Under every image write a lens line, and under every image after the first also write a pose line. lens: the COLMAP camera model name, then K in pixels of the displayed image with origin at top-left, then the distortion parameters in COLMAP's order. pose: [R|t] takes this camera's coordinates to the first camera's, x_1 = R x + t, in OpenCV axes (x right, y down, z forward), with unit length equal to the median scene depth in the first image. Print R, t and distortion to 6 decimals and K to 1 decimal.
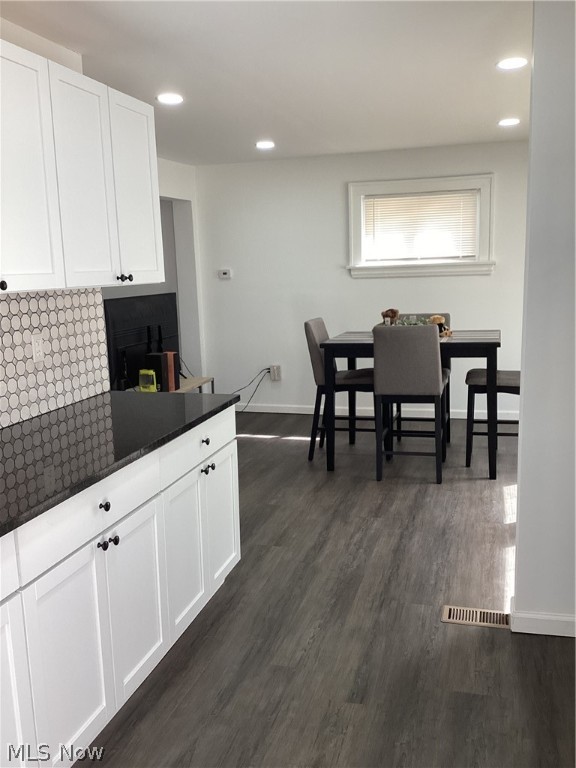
lens RADIAL K [[696.3, 0, 288.0], [0, 696.3, 384.0], [0, 0, 1]] dist [0.135173, -0.292076]
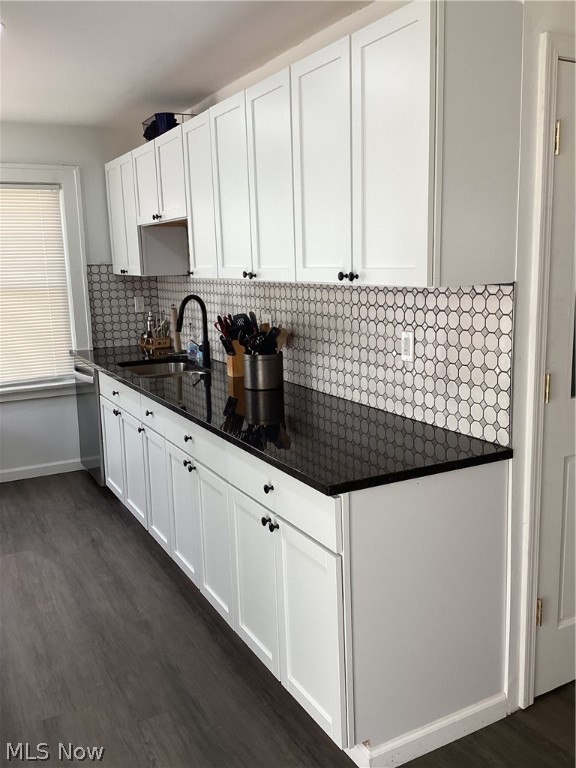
lens RADIAL K [[696.3, 0, 288.0], [0, 696.3, 384.0], [0, 0, 1]] dist [0.135173, -0.292076]
pose [[-0.719125, 0.168654, -0.674103, 0.275681], [-0.073828, 0.946064, 0.315455, -0.203462], [0.690948, 0.276620, -0.667887, 1.097241]]
